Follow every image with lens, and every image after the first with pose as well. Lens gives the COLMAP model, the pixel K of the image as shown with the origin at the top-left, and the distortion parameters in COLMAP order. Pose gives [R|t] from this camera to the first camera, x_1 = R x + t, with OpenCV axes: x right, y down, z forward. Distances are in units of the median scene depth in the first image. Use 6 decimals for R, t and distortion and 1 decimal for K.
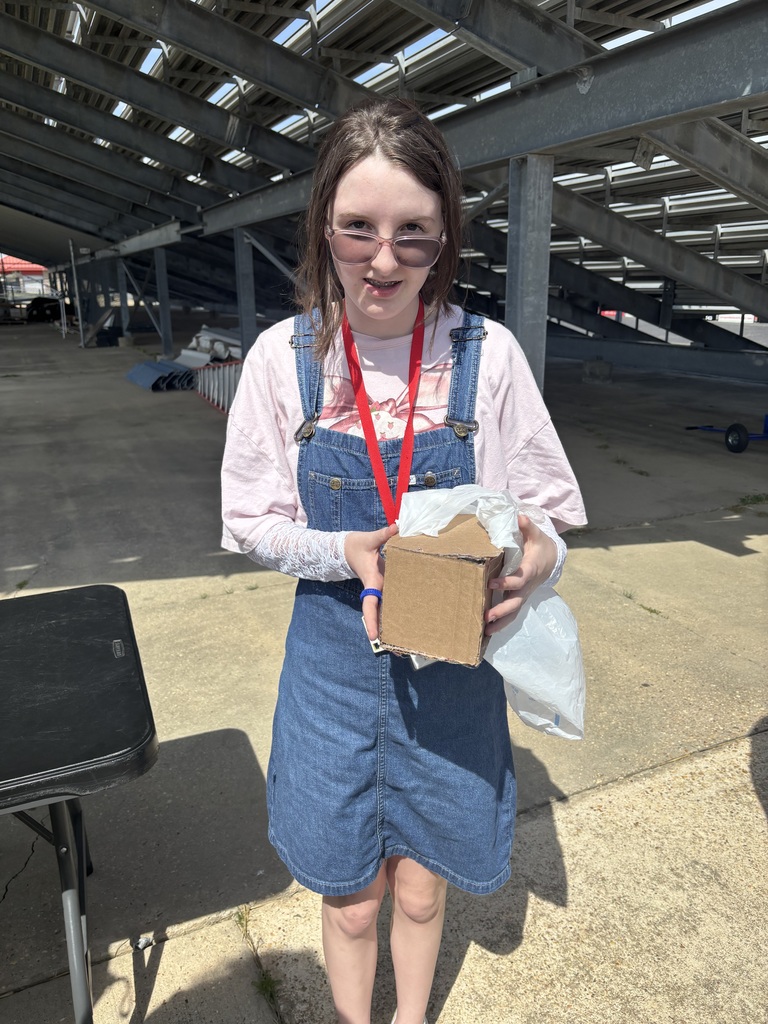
lens RADIAL K [[775.4, 0, 379.6], [0, 775.4, 514.5], [0, 0, 1]] dist [0.026071, -0.028364]
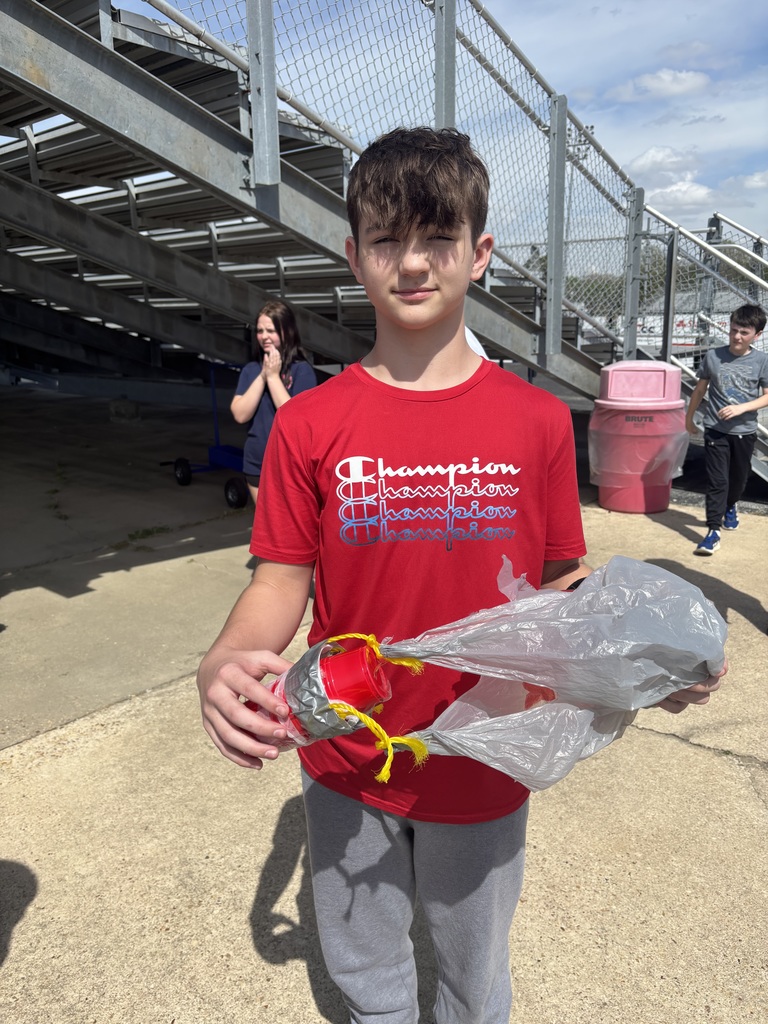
lens RADIAL K [[775.4, 0, 381.0], [0, 775.4, 514.1], [0, 0, 1]] dist [0.026071, -0.028364]
pose [[0.905019, -0.109256, 0.411100, 0.365805], [0.126839, 0.991800, -0.015645, 0.011591], [-0.406020, 0.066303, 0.911456, -0.073460]]
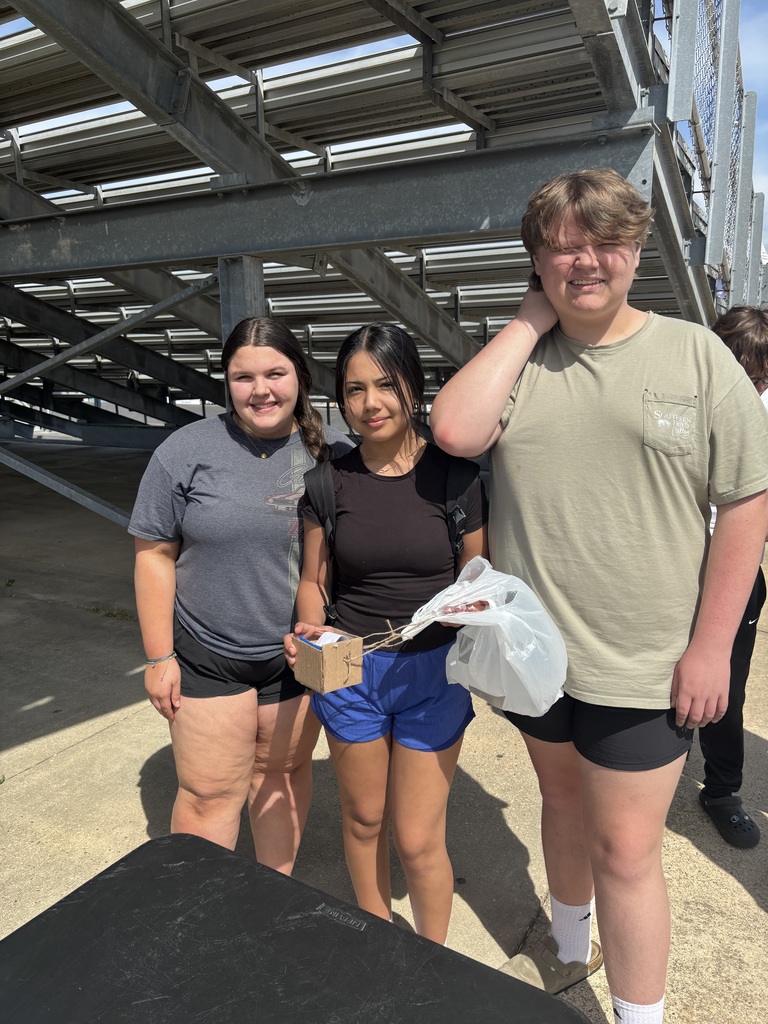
lens RADIAL K [[775.4, 0, 376.7], [0, 775.4, 513.3], [0, 0, 1]] dist [0.026071, -0.028364]
pose [[0.808374, -0.111955, 0.577926, -0.224630], [0.172143, 0.983792, -0.050206, -0.049330], [-0.562938, 0.140071, 0.814544, 0.116248]]
